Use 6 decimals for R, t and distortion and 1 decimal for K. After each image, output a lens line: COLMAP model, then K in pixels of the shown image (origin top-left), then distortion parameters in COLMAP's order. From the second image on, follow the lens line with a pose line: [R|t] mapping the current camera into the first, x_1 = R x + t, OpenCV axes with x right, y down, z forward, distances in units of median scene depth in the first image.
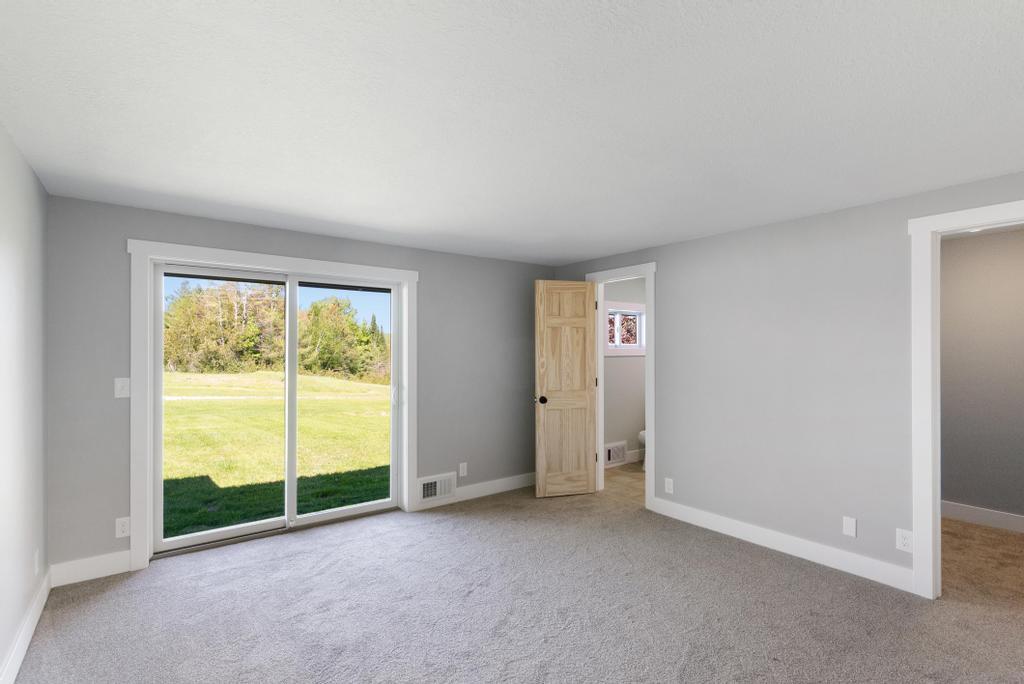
lens RADIAL K [[494.0, 0, 512.0], [0, 494.0, 342.0], [0, 0, 1]] dist [-0.001363, -0.000032]
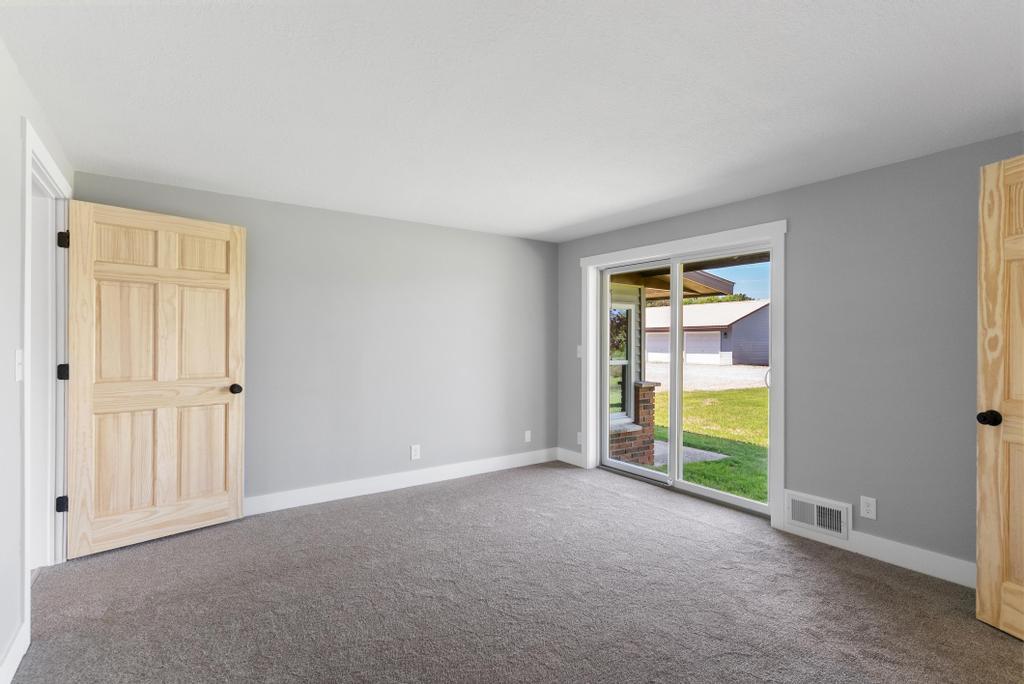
lens RADIAL K [[492.9, 0, 514.7], [0, 492.9, 336.1], [0, 0, 1]] dist [0.001202, 0.000749]
pose [[-0.034644, -0.013042, -0.999315, 0.557955], [0.008952, 0.999871, -0.013359, 0.042837], [0.999360, -0.009409, -0.034523, 0.575740]]
